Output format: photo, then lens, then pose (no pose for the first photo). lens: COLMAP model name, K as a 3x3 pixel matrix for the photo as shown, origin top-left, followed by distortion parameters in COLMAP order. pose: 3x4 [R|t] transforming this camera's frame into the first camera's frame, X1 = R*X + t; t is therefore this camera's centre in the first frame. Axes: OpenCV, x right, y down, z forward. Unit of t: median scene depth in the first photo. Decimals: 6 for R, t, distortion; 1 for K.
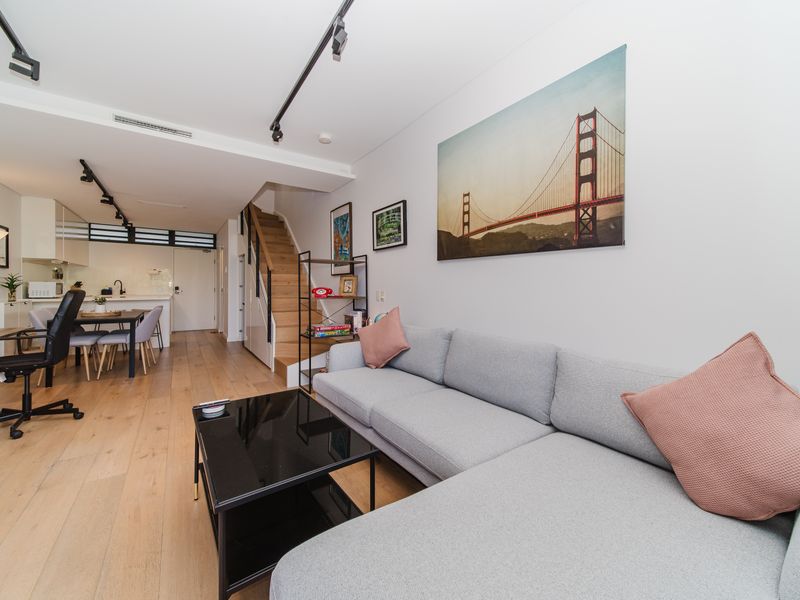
lens RADIAL K [[313.8, 0, 400.0], [0, 313.8, 300.0], [0, 0, 1]] dist [0.000309, -0.000052]
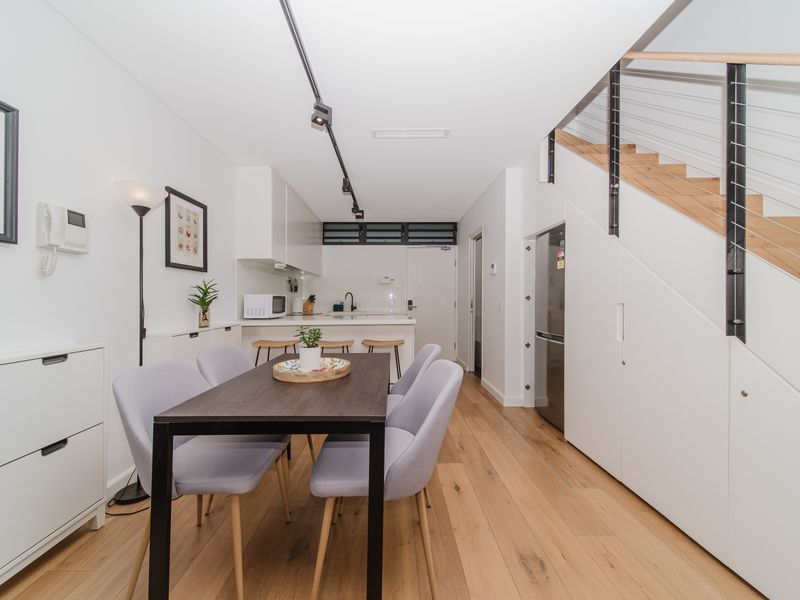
lens RADIAL K [[313.8, 0, 400.0], [0, 313.8, 300.0], [0, 0, 1]] dist [0.000309, -0.000052]
pose [[0.829773, -0.010925, -0.557995, -0.396730], [-0.011622, 0.999253, -0.036847, -0.019380], [0.557981, 0.037060, 0.829026, 0.469593]]
